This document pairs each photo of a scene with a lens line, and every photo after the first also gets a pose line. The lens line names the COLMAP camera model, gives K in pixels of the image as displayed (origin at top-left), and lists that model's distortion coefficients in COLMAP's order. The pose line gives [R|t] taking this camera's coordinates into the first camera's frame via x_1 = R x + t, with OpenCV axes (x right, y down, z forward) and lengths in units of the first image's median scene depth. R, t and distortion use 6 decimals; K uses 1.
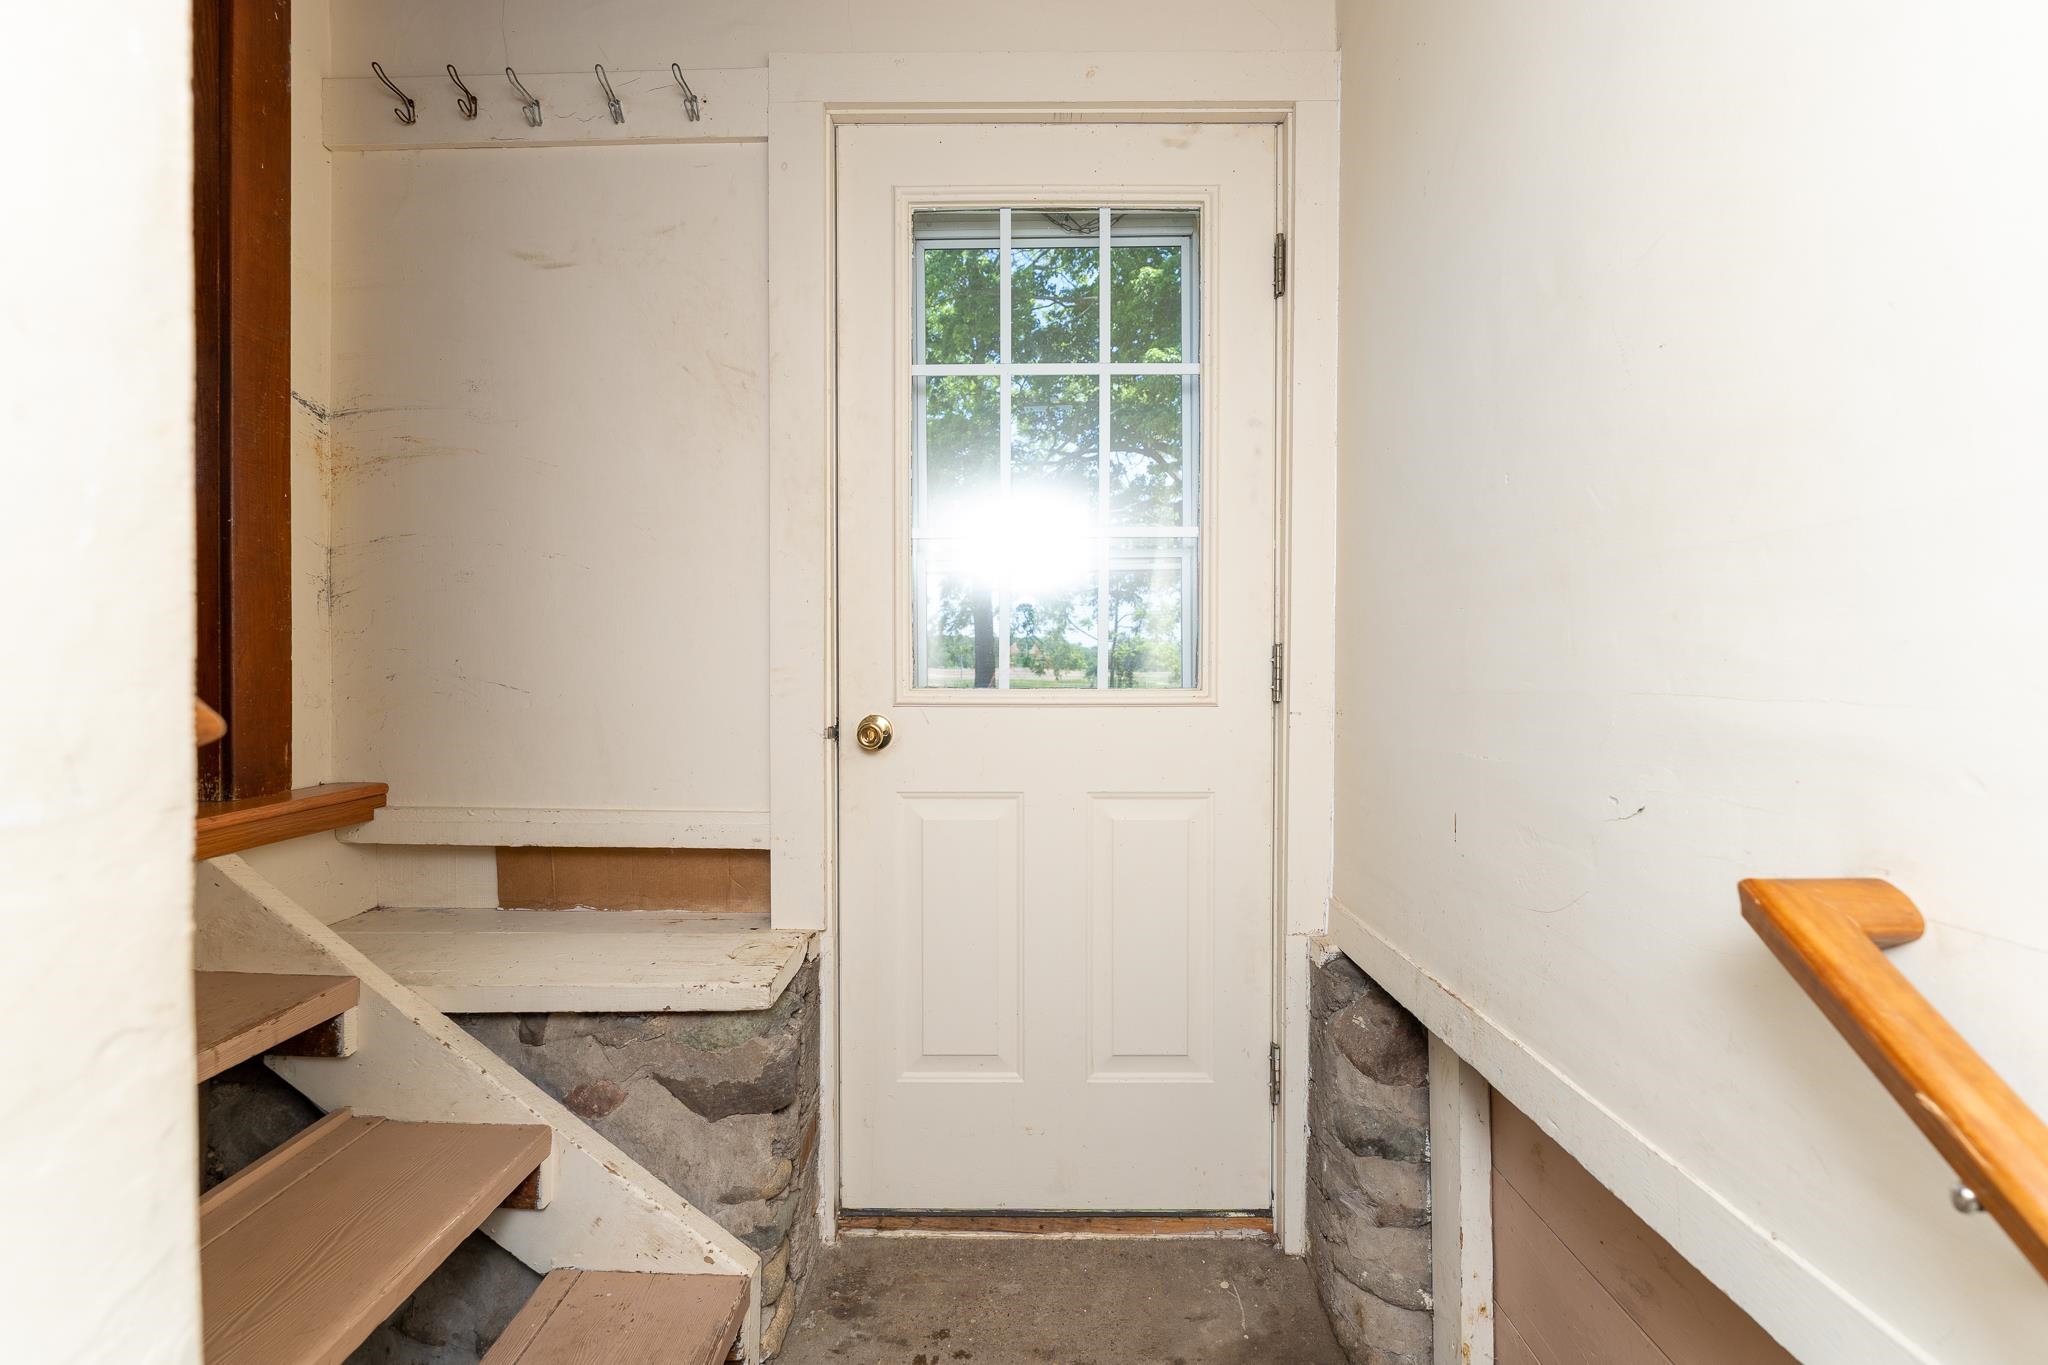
lens RADIAL K [[820.8, 0, 1022.1], [0, 820.8, 675.3], [0, 0, 1]] dist [0.001368, -0.000082]
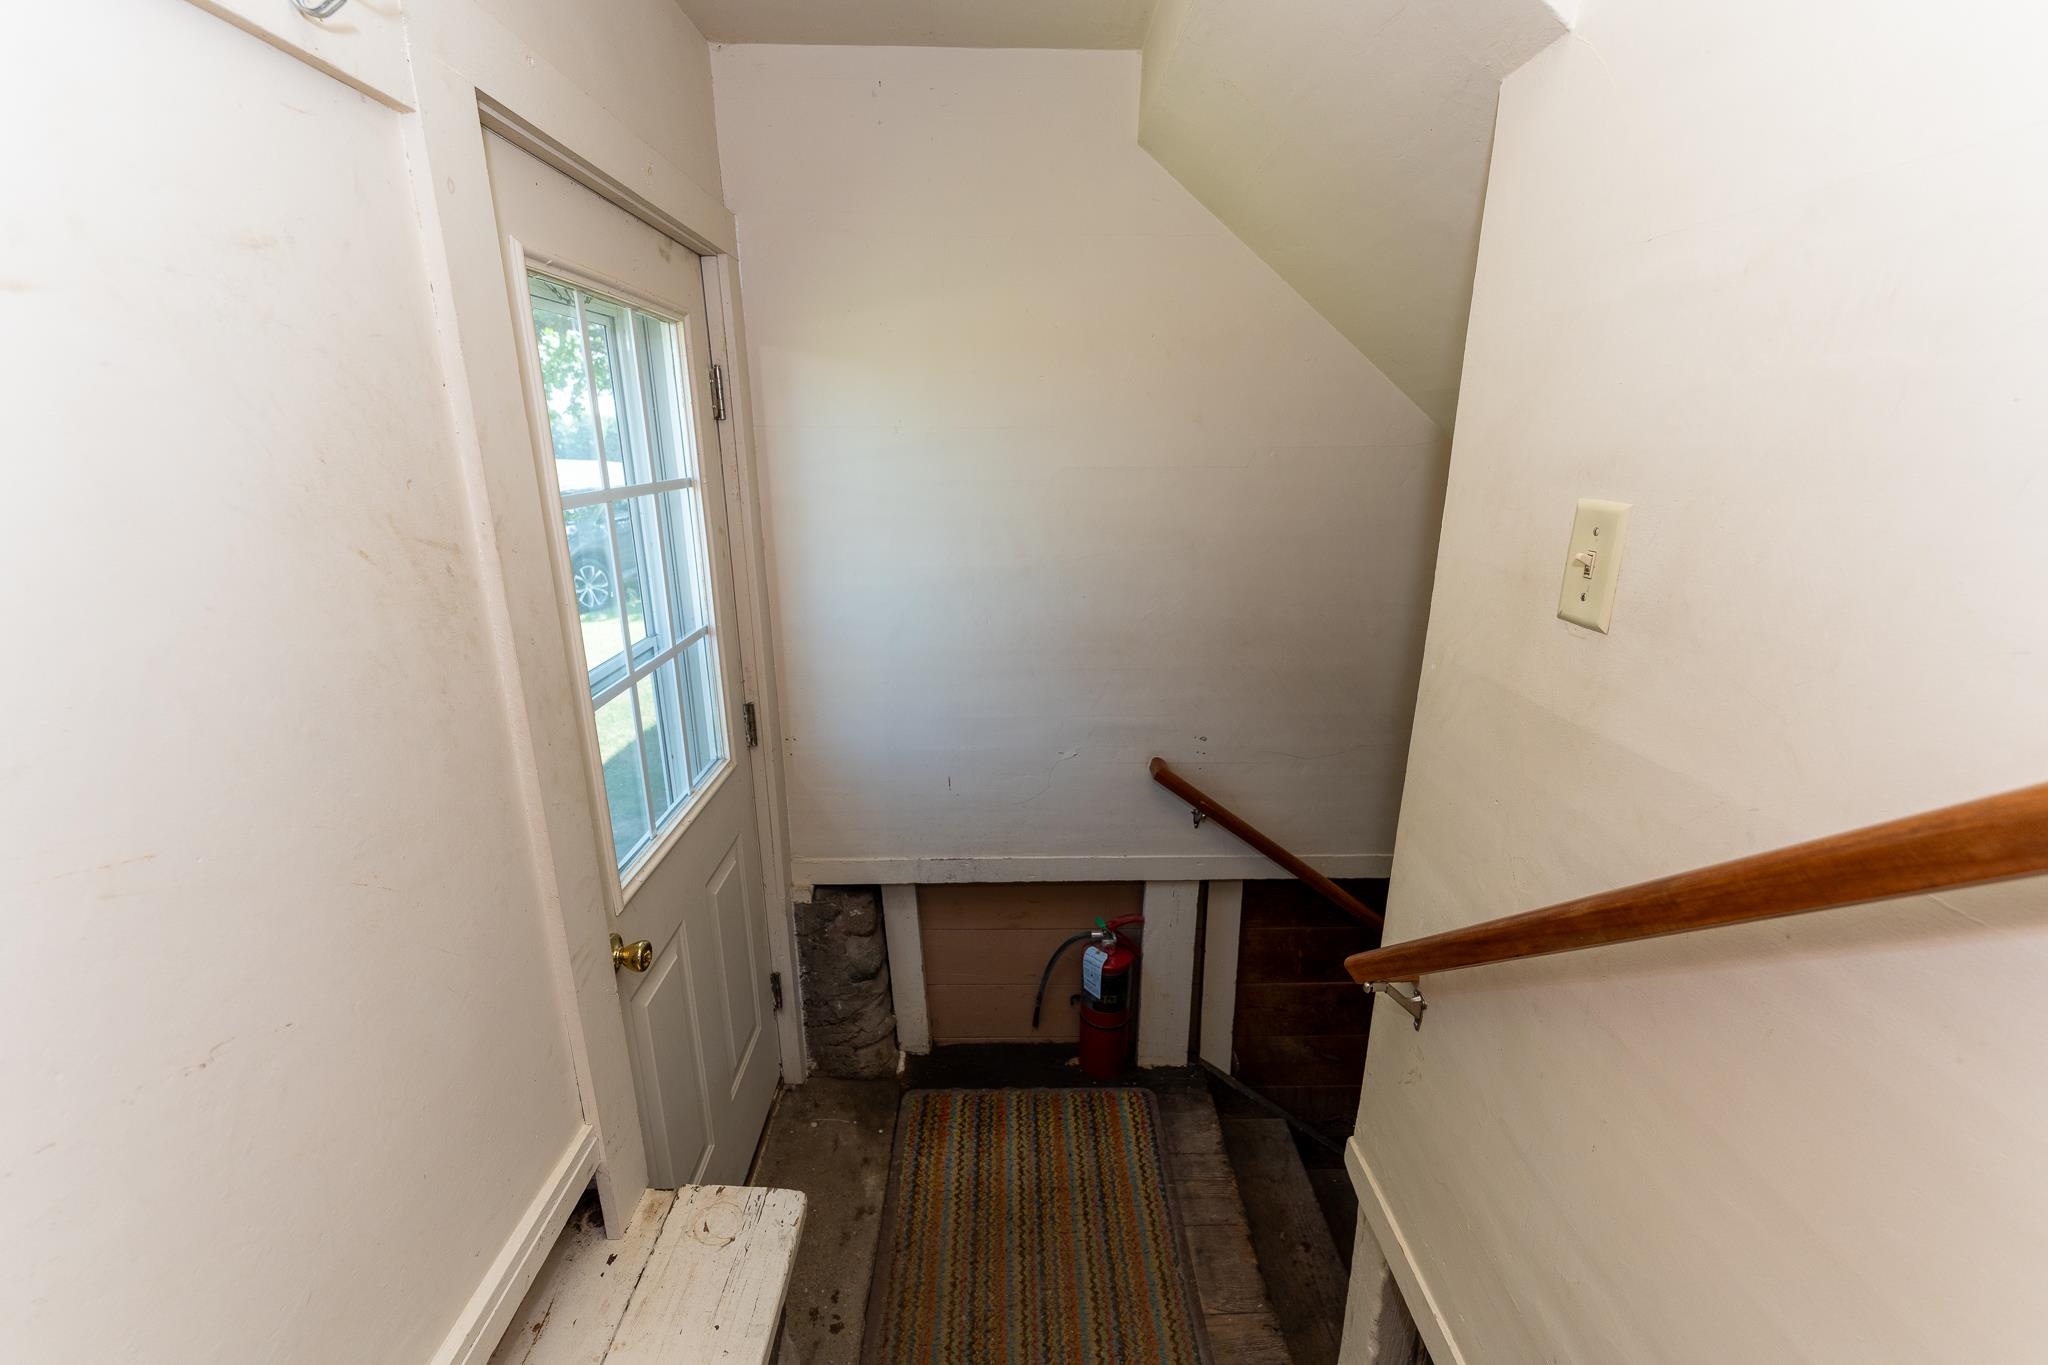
lens RADIAL K [[820.8, 0, 1024.4], [0, 820.8, 681.5], [0, 0, 1]] dist [0.001368, -0.000082]
pose [[-0.034707, -0.279613, 0.959485, -1.045371], [0.004884, 0.960005, 0.279941, -0.478845], [-0.999386, 0.014402, -0.031953, 0.703305]]
